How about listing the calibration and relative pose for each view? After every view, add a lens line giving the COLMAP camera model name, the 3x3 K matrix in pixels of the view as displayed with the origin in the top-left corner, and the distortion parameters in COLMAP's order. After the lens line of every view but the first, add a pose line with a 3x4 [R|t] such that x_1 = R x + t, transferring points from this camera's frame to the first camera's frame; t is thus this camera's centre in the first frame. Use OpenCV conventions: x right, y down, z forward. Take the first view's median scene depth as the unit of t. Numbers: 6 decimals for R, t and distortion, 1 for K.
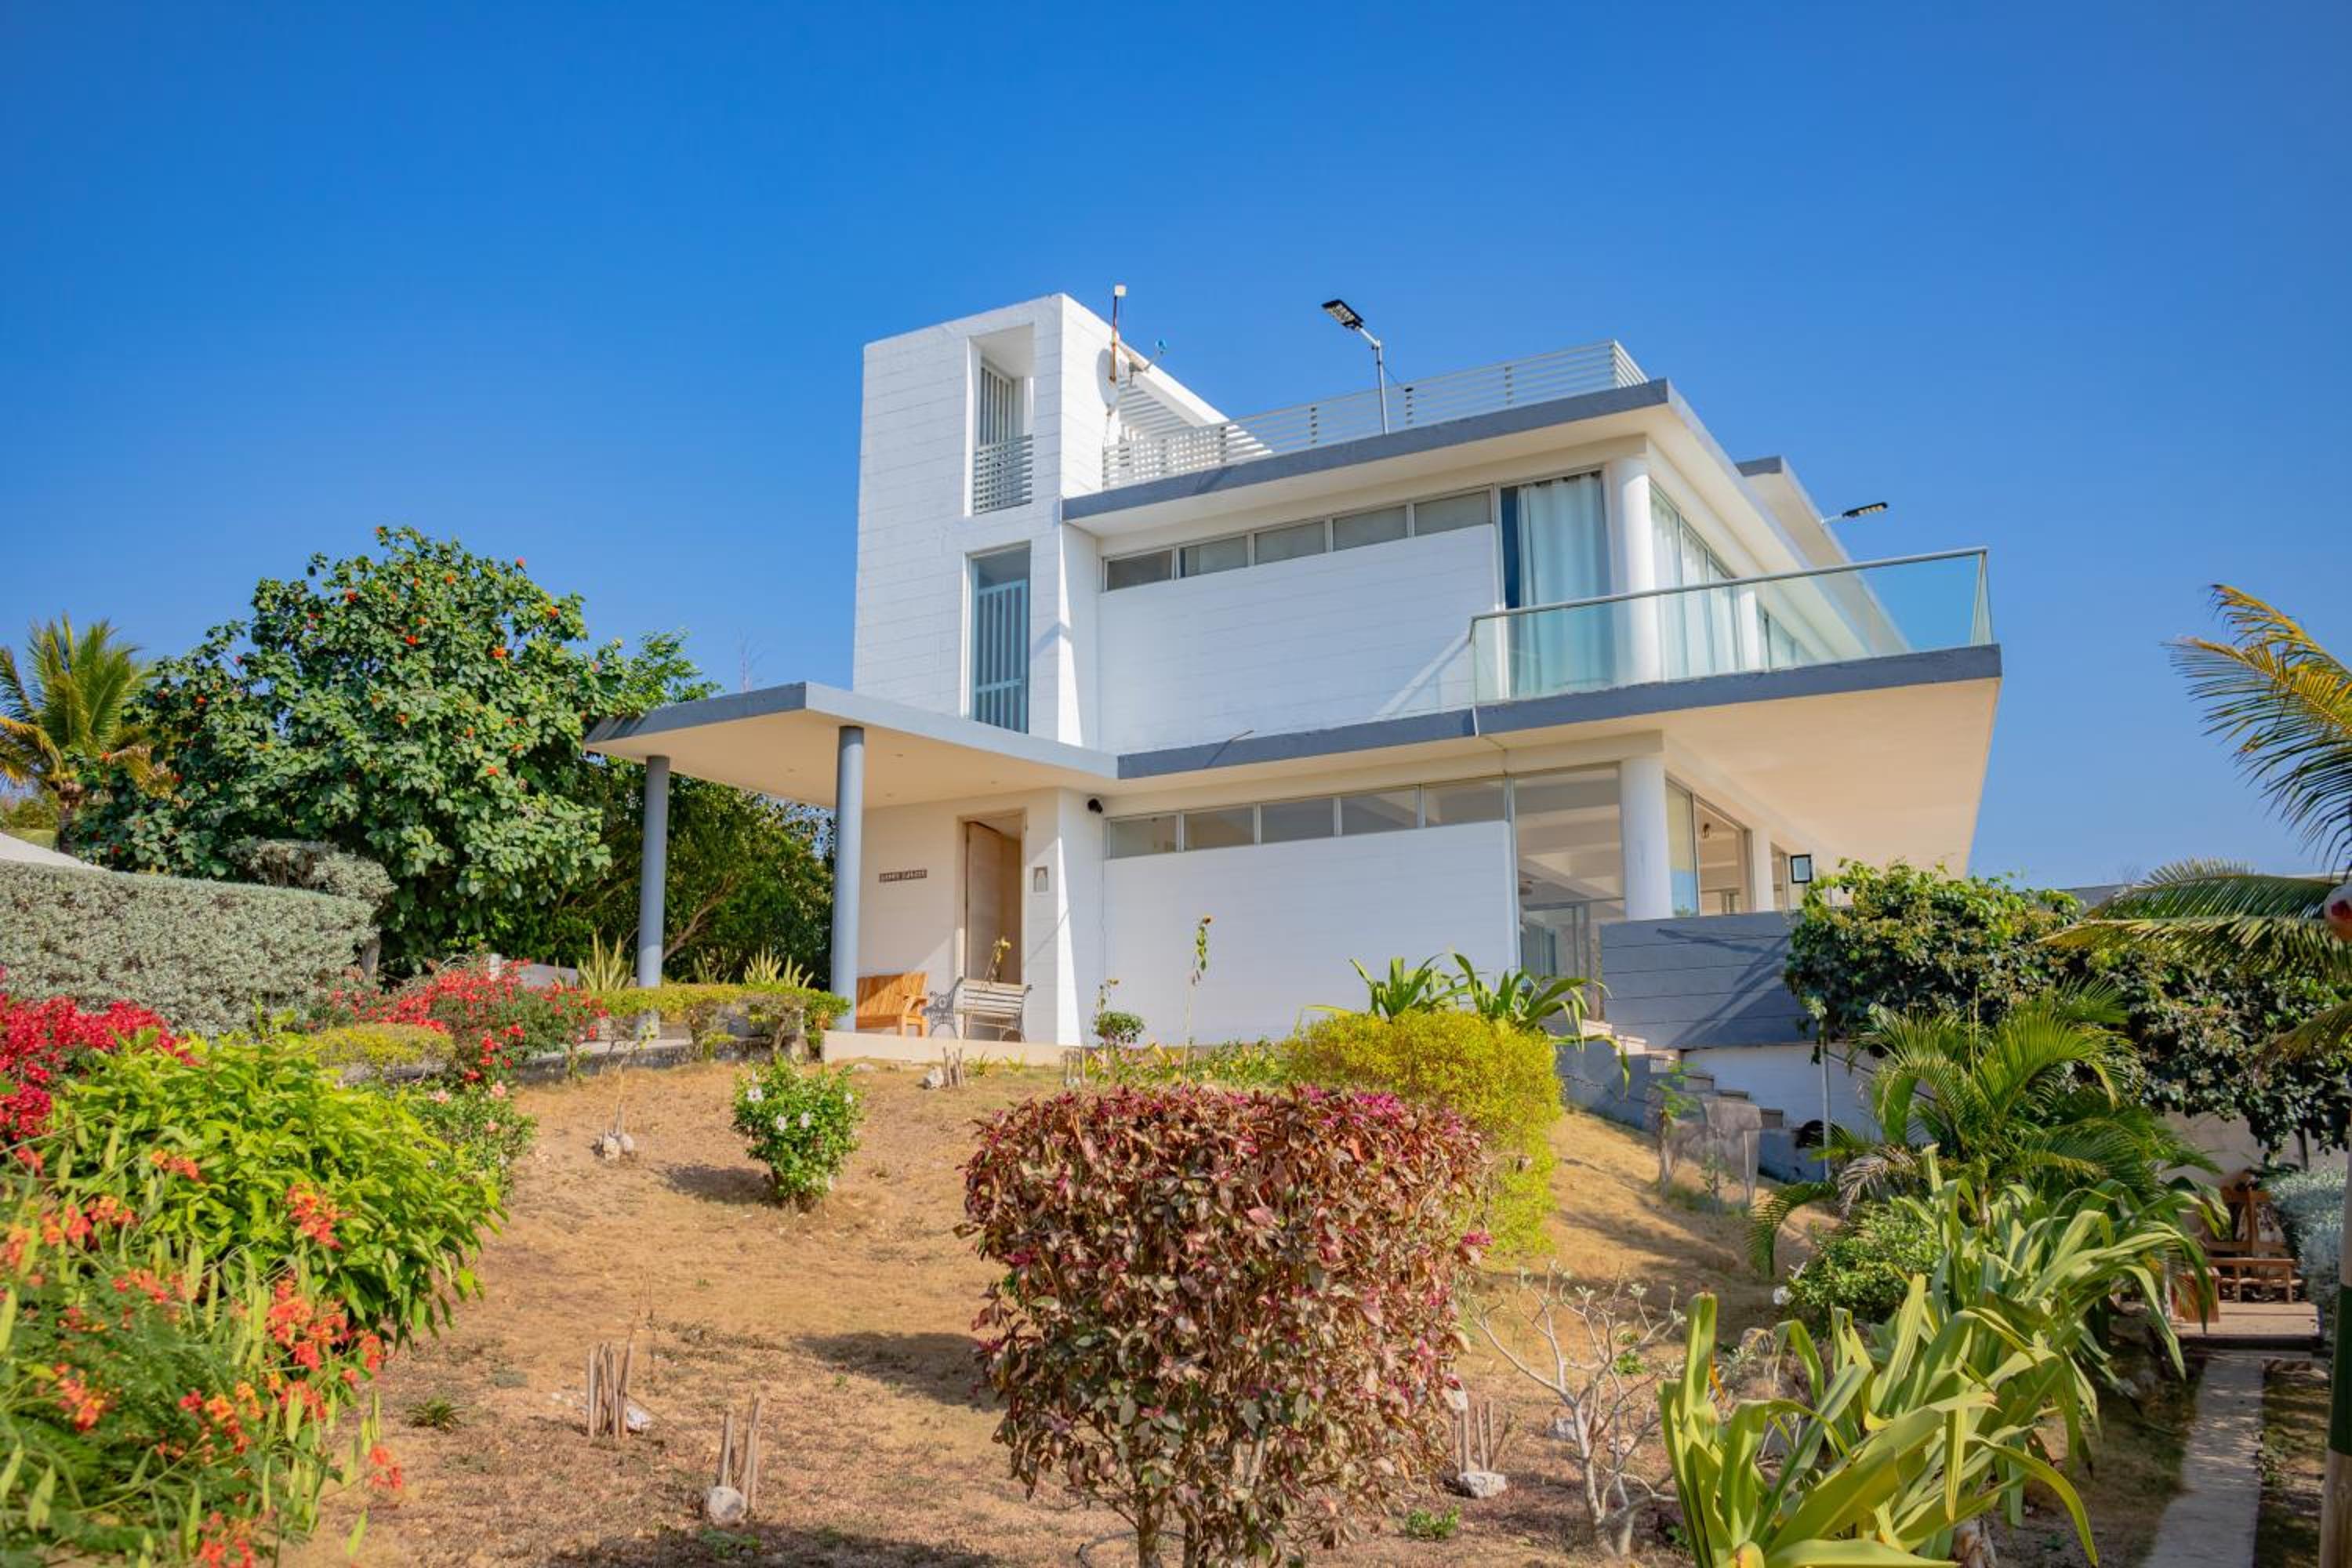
lens RADIAL K [[1960.5, 0, 1176.0], [0, 1960.5, 784.0], [0, 0, 1]] dist [-0.161739, 0.168861]
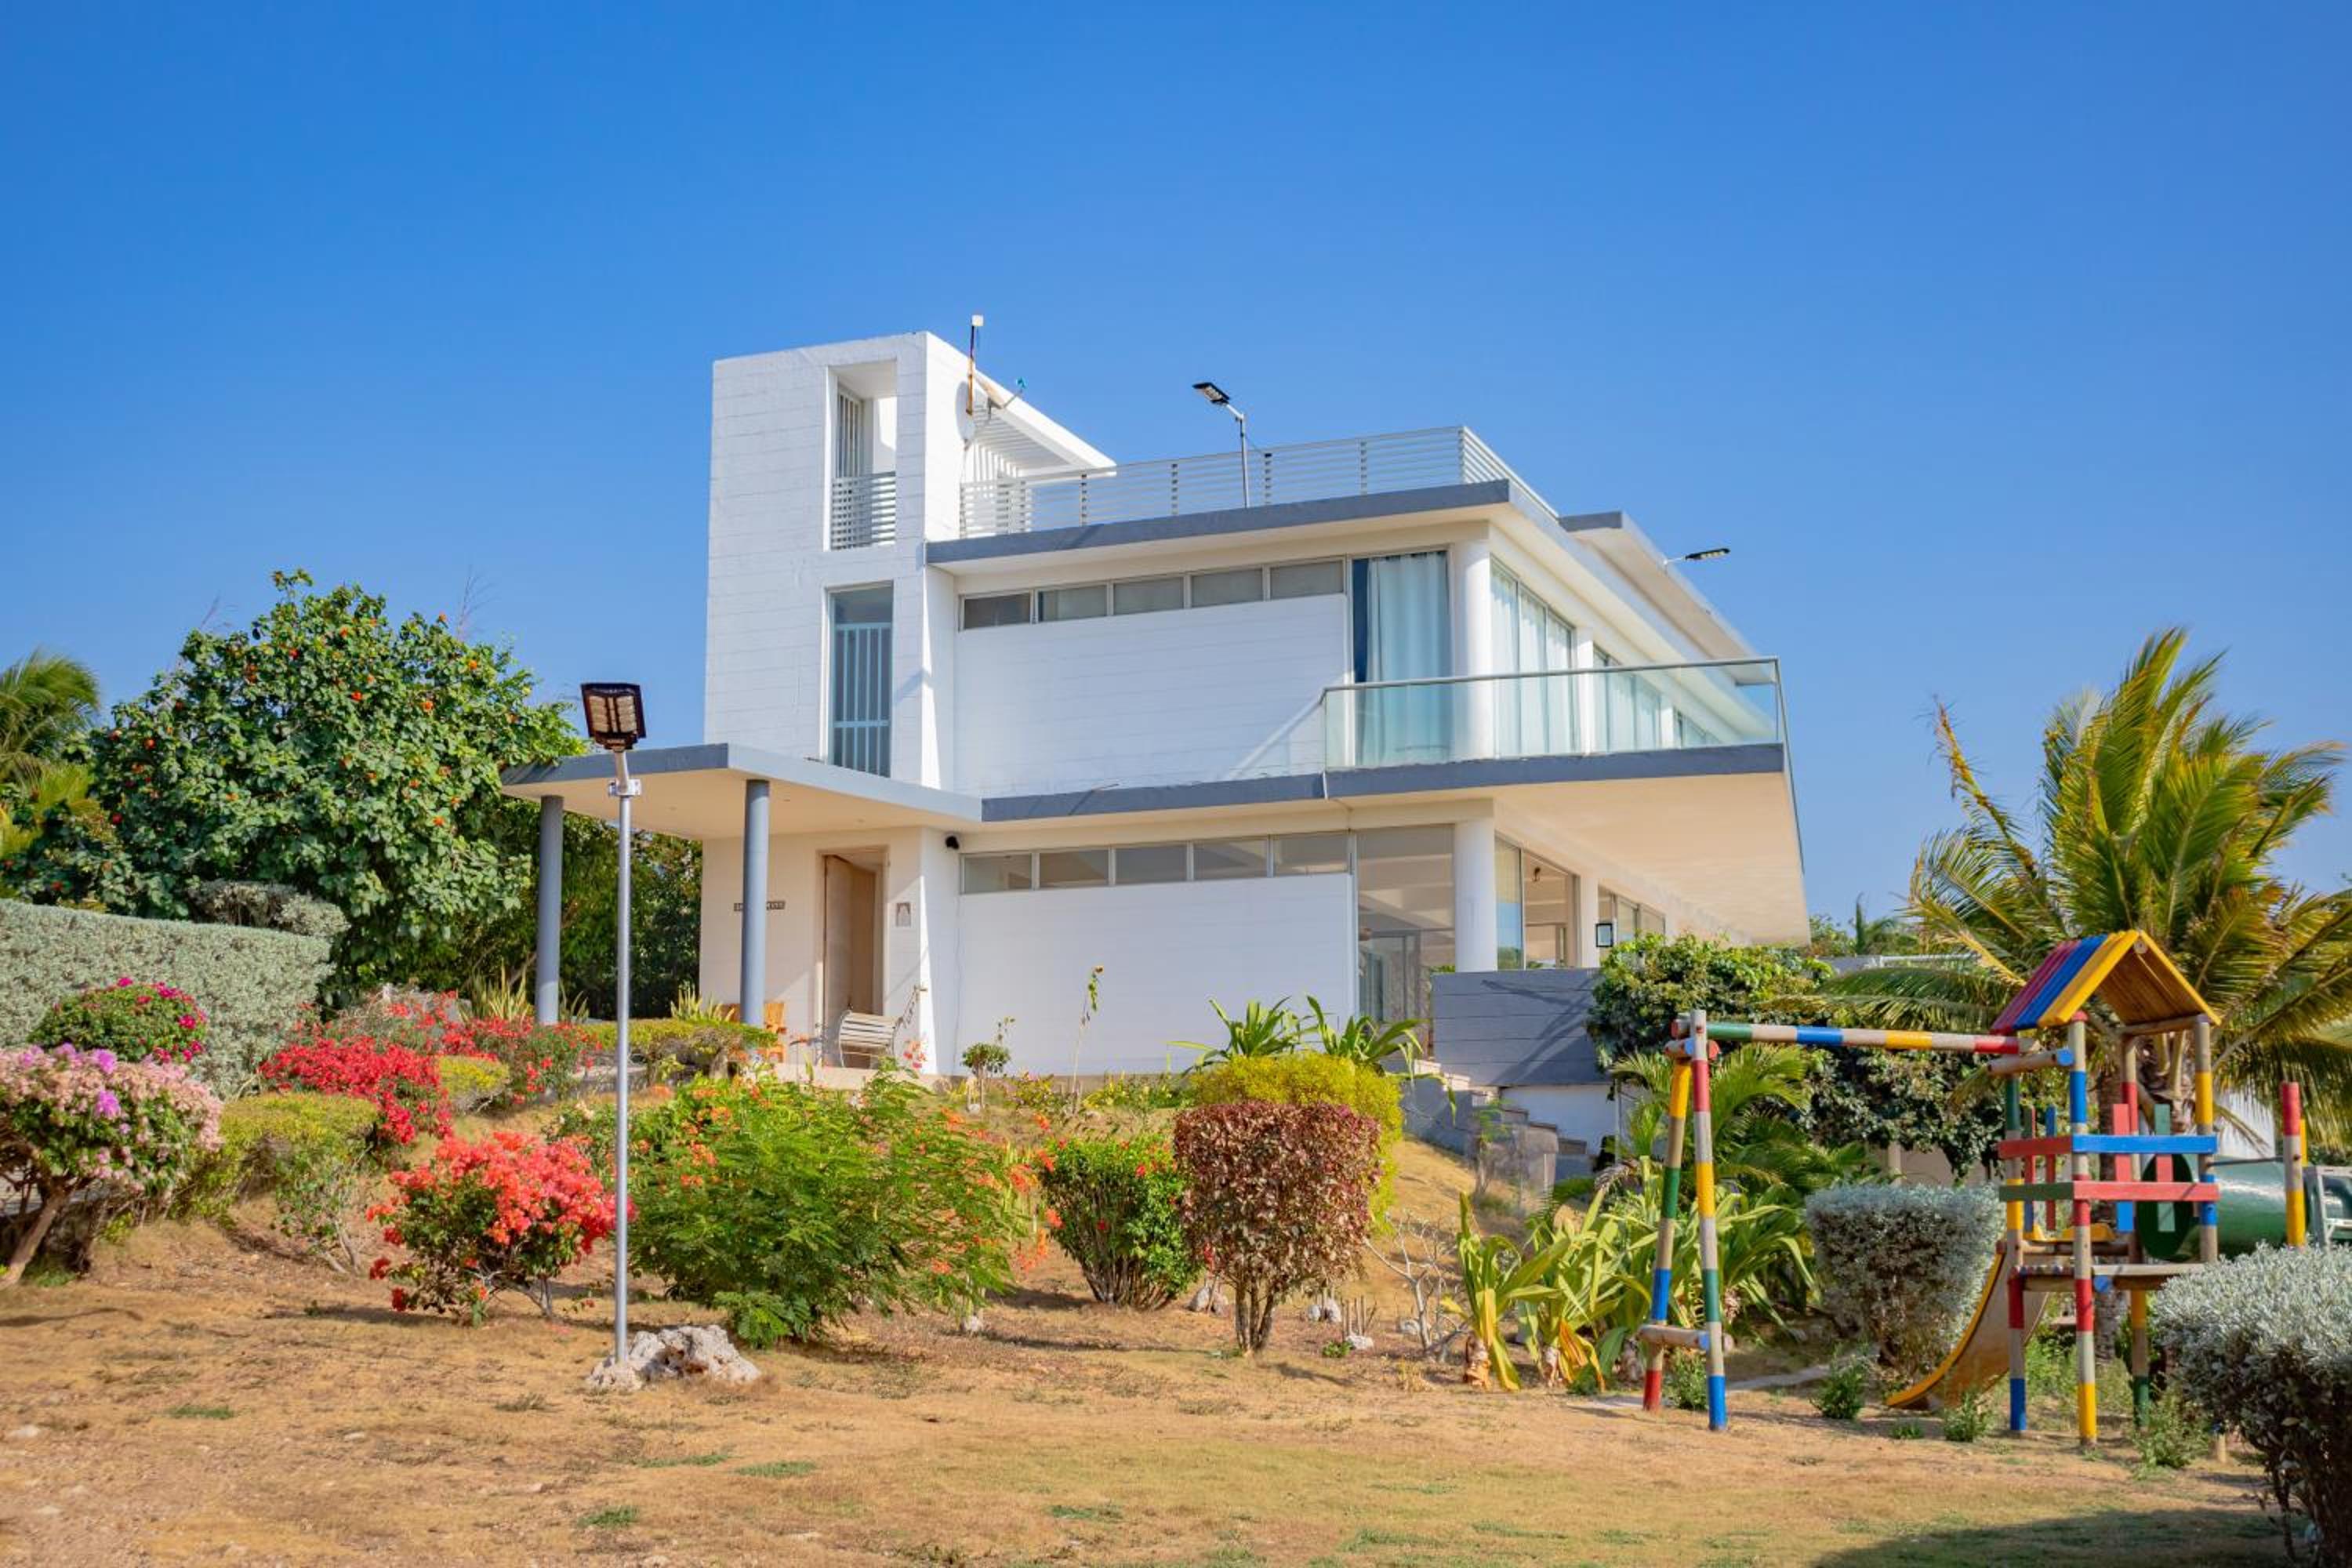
lens RADIAL K [[2811.2, 0, 1176.0], [0, 2811.2, 784.0], [0, 0, 1]] dist [-0.078313, 0.001427]
pose [[0.991889, 0.023329, 0.124948, -0.123269], [-0.027461, 0.999128, 0.031447, -0.077943], [-0.124106, -0.034623, 0.991665, -0.539738]]
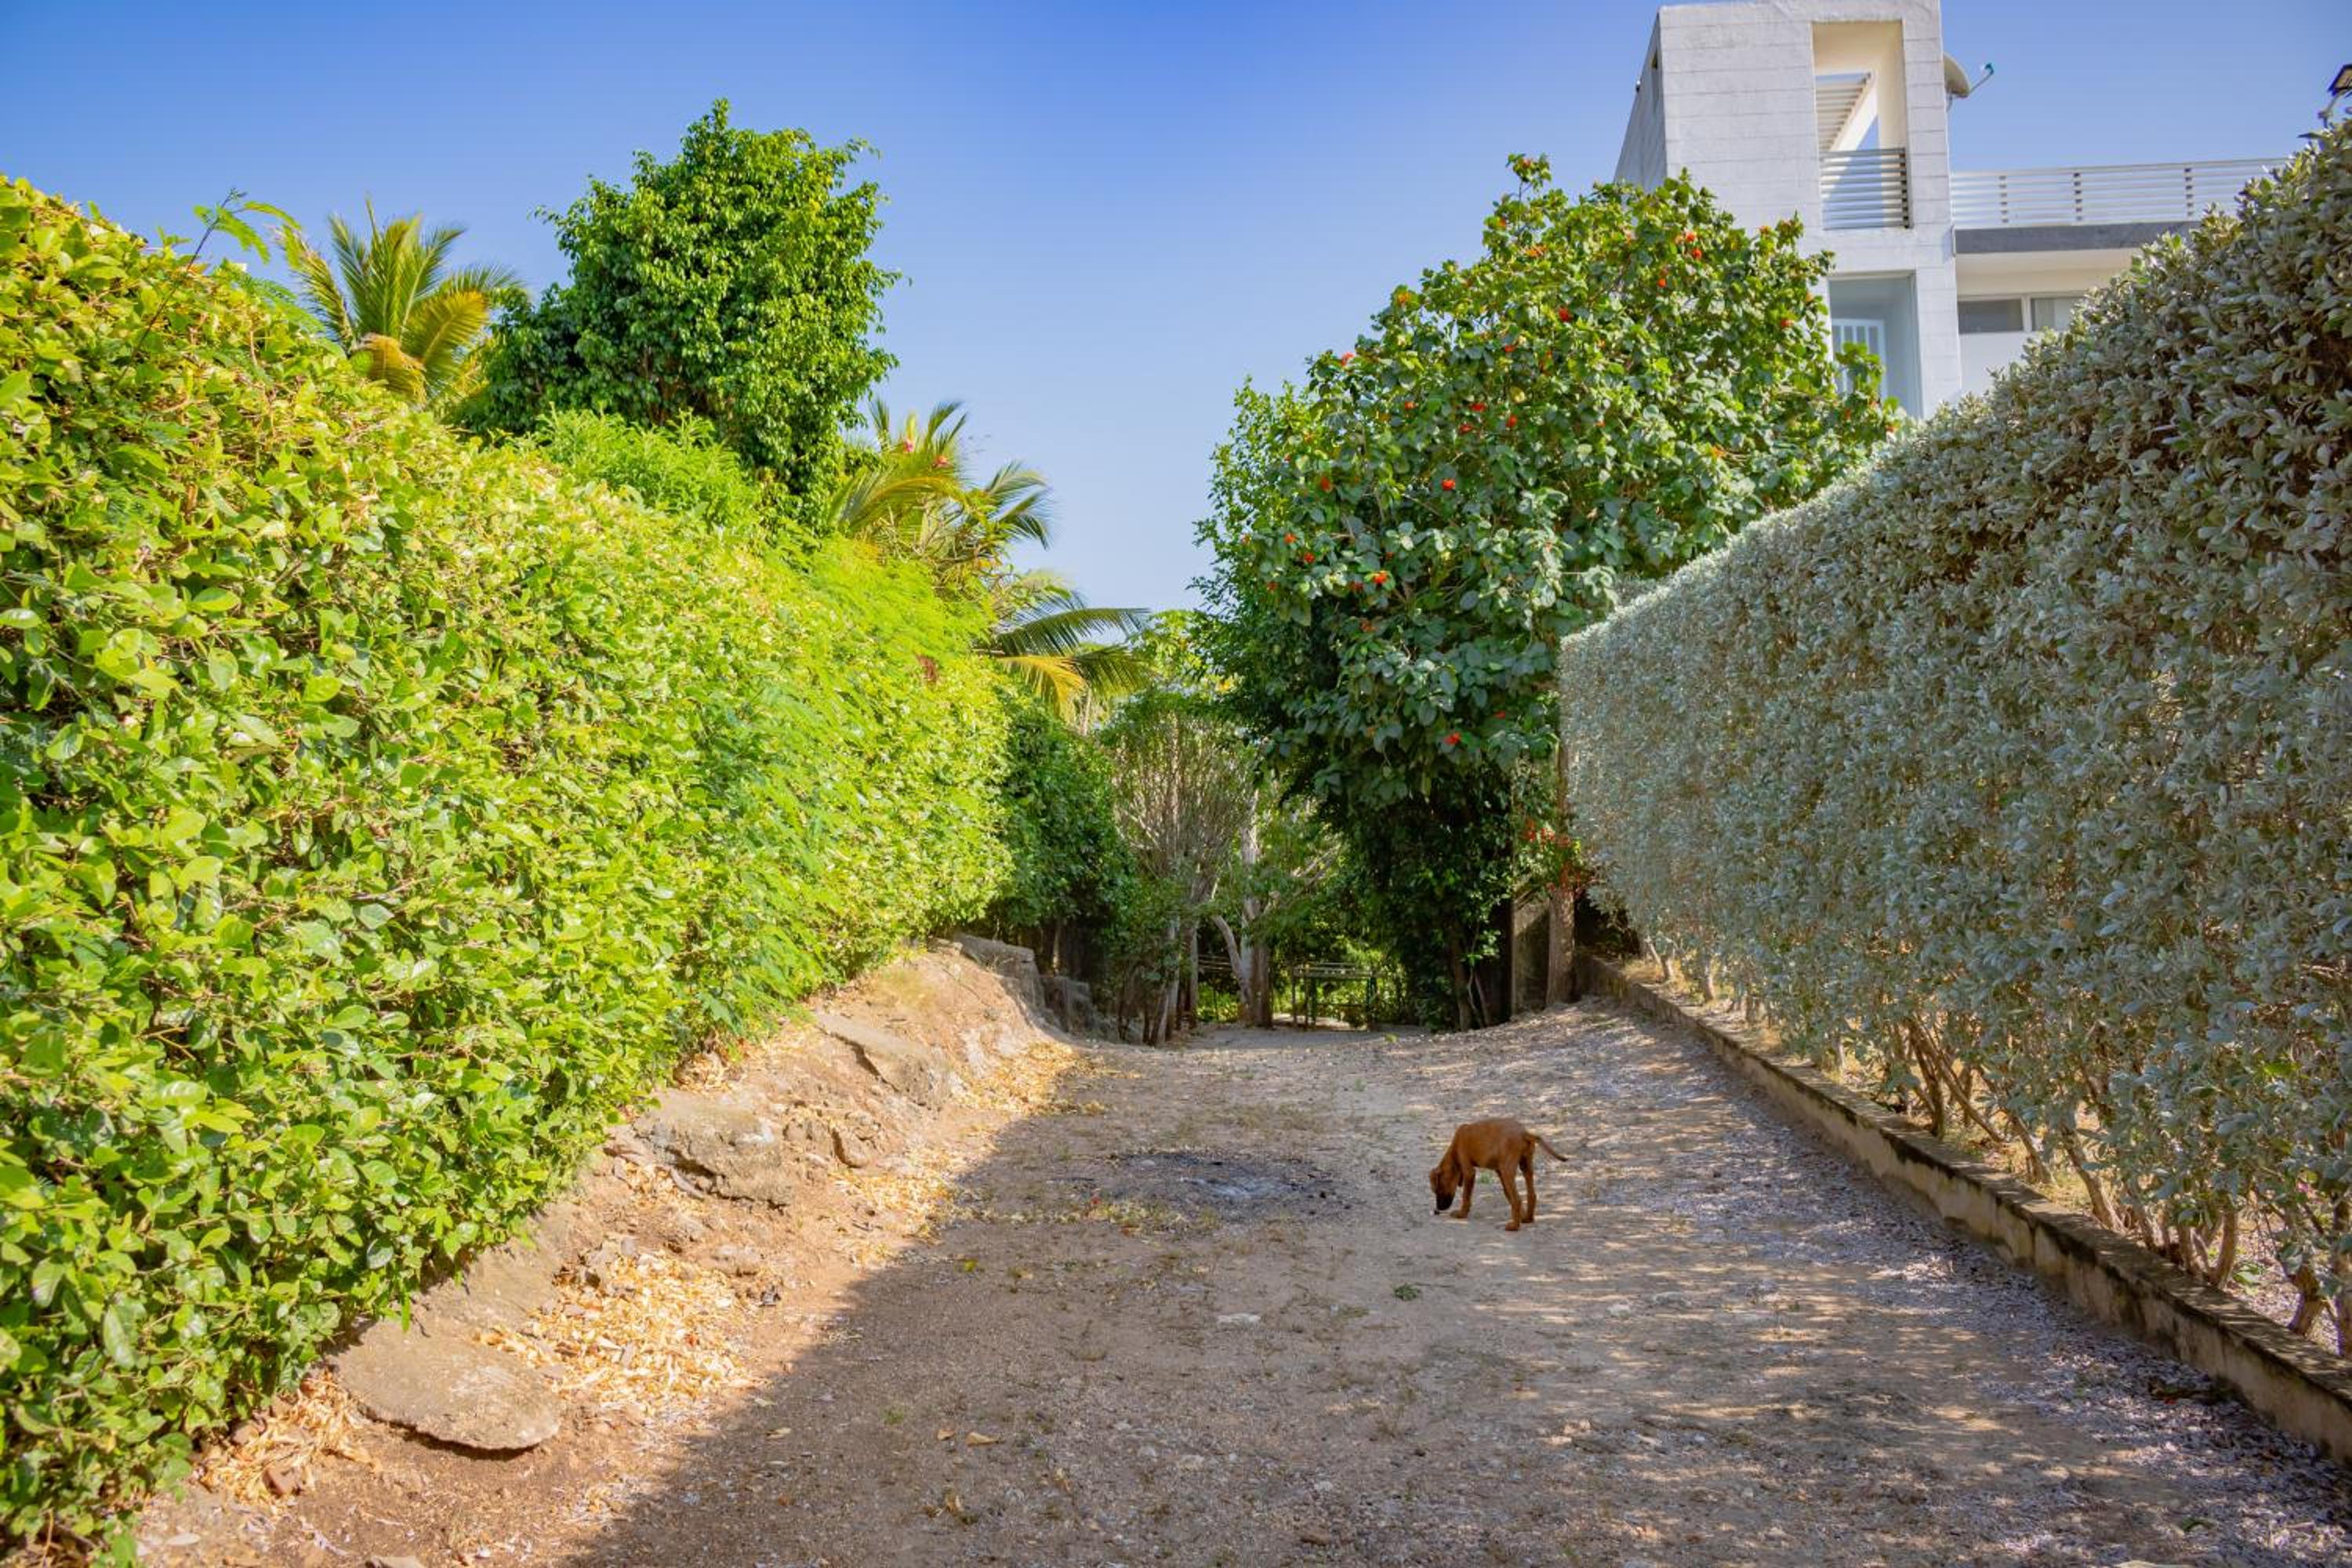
lens RADIAL K [[1960.5, 0, 1176.0], [0, 1960.5, 784.0], [0, 0, 1]] dist [-0.161739, 0.168861]
pose [[0.940156, 0.013680, 0.340470, -0.777986], [-0.062888, 0.988995, 0.133917, 0.014246], [-0.334892, -0.147314, 0.930670, 0.302454]]
